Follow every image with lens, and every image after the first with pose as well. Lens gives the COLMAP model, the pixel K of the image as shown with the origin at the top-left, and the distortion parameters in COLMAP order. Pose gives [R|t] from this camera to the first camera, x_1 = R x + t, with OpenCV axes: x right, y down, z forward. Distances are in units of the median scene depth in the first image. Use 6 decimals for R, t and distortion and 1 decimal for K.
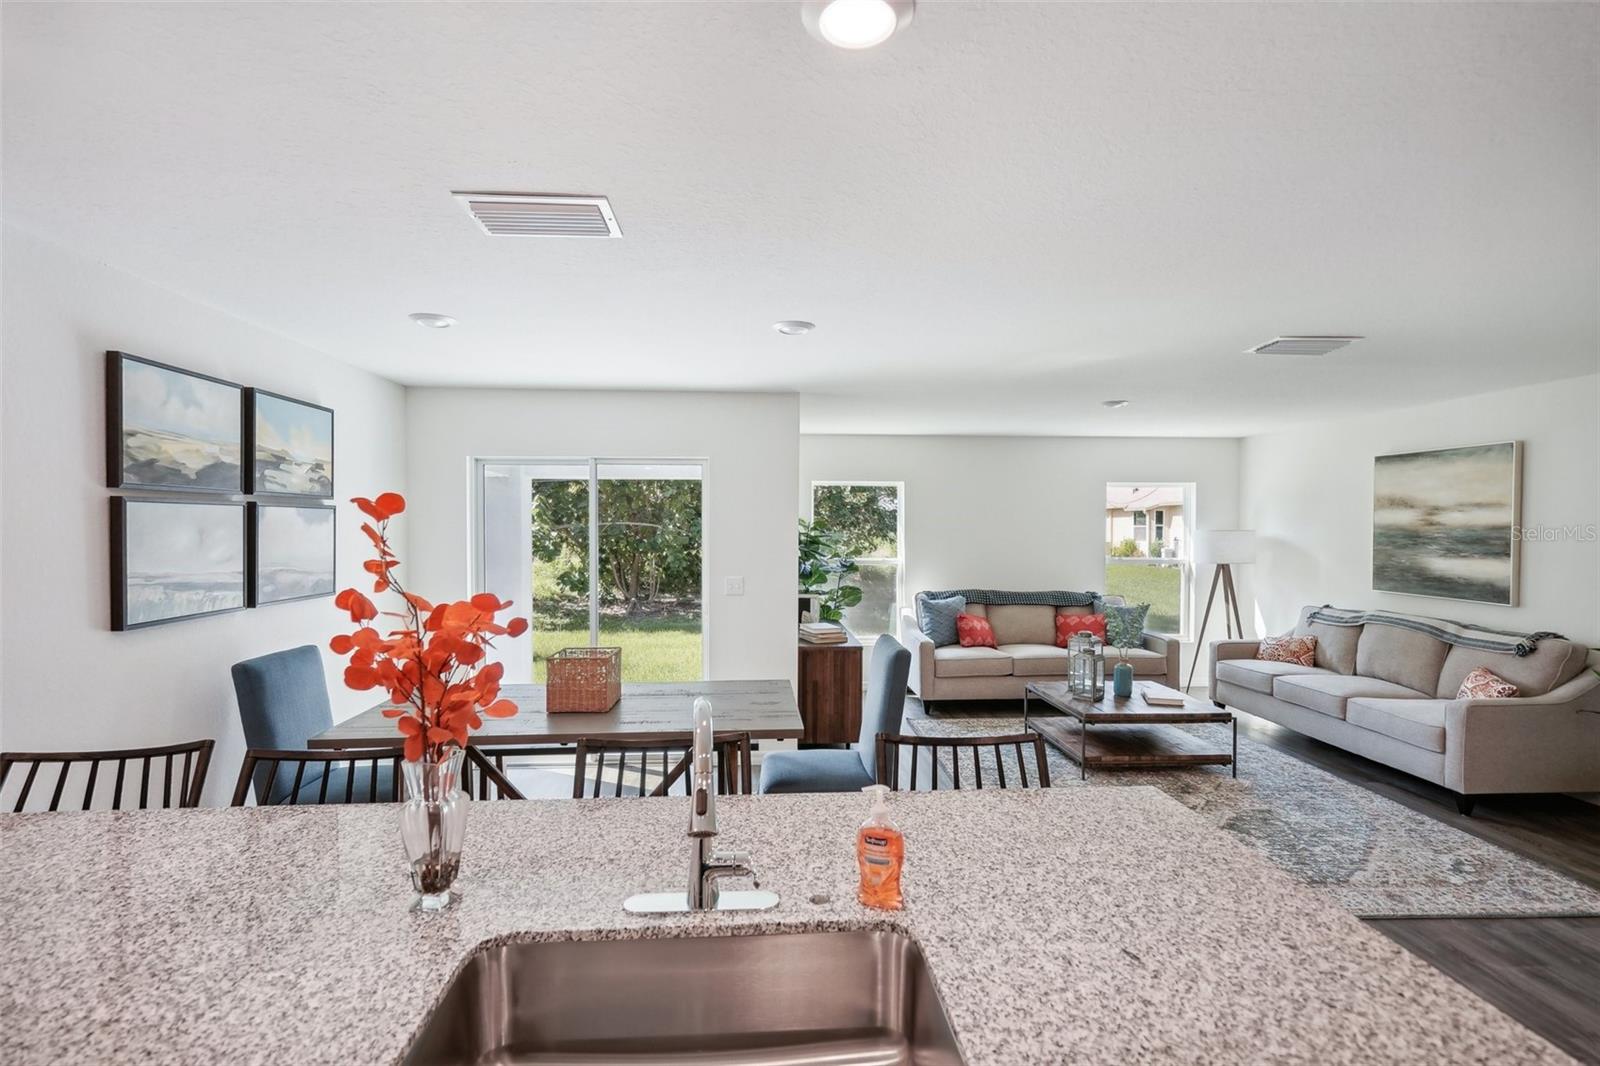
lens RADIAL K [[736.0, 0, 800.4], [0, 736.0, 543.3], [0, 0, 1]] dist [-0.000447, 0.004894]
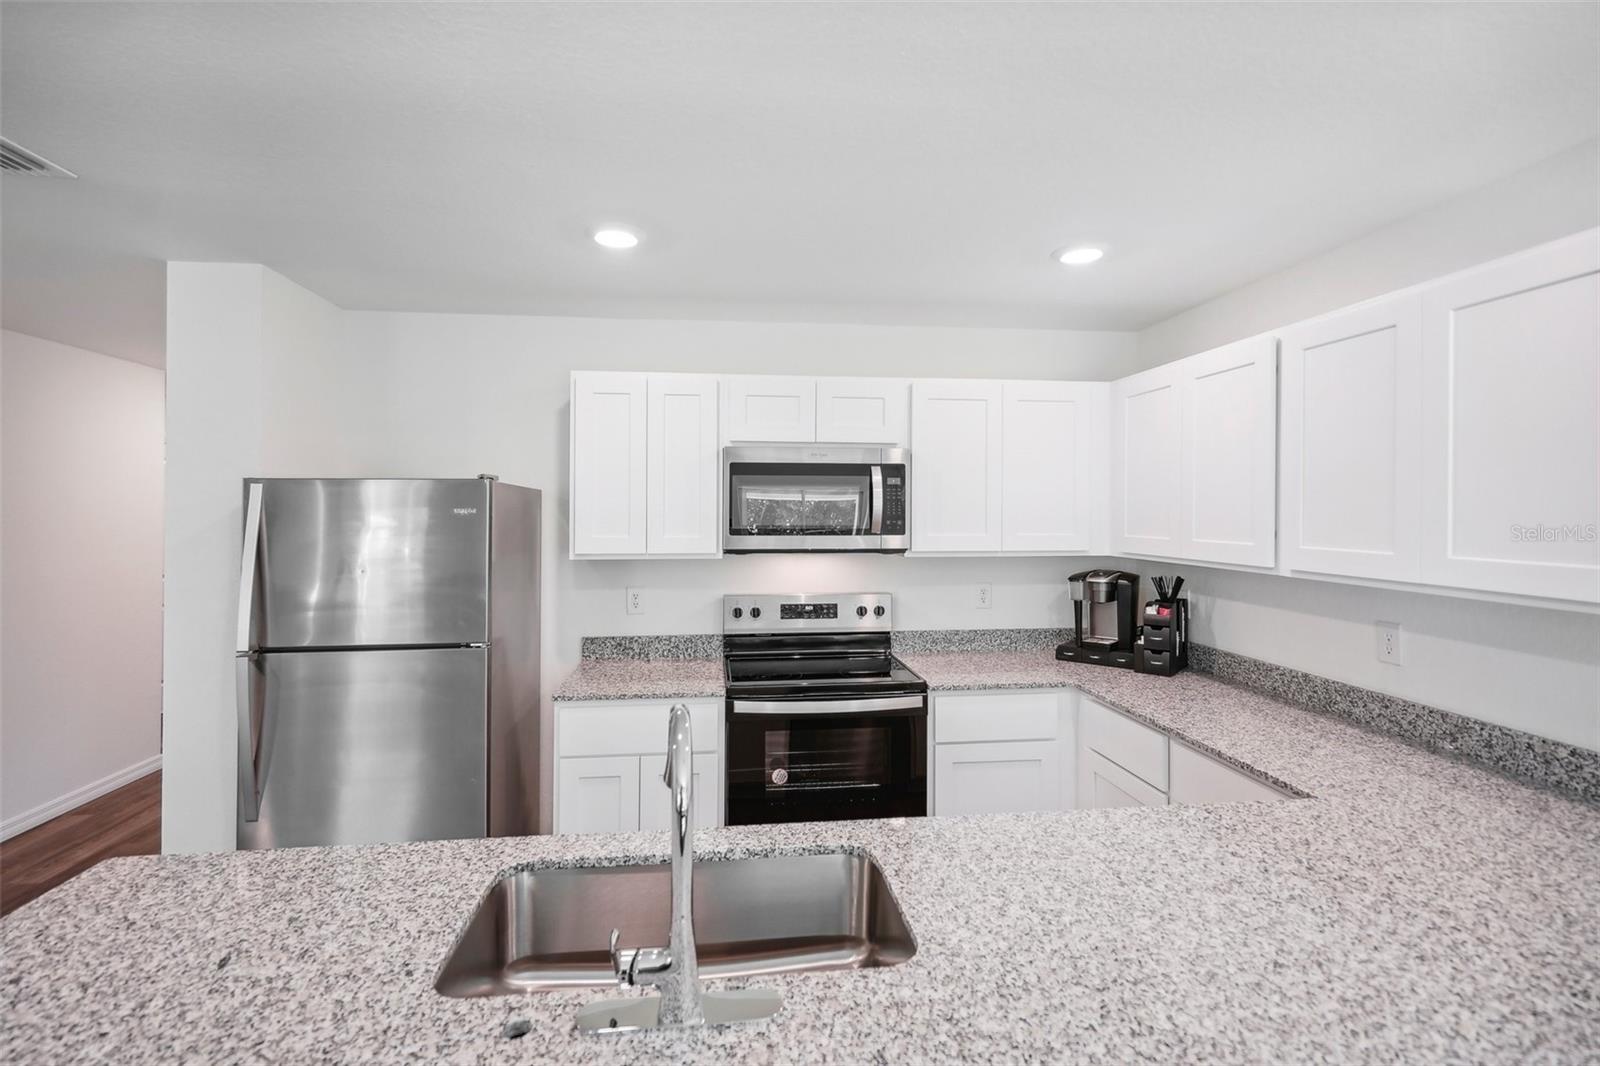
lens RADIAL K [[739.5, 0, 804.7], [0, 739.5, 512.6], [0, 0, 1]] dist [0.001085, 0.004848]
pose [[-0.998227, -0.002528, -0.059465, -0.090363], [-0.003957, 0.999706, 0.023928, -0.017718], [0.059387, 0.024121, -0.997944, 0.743834]]
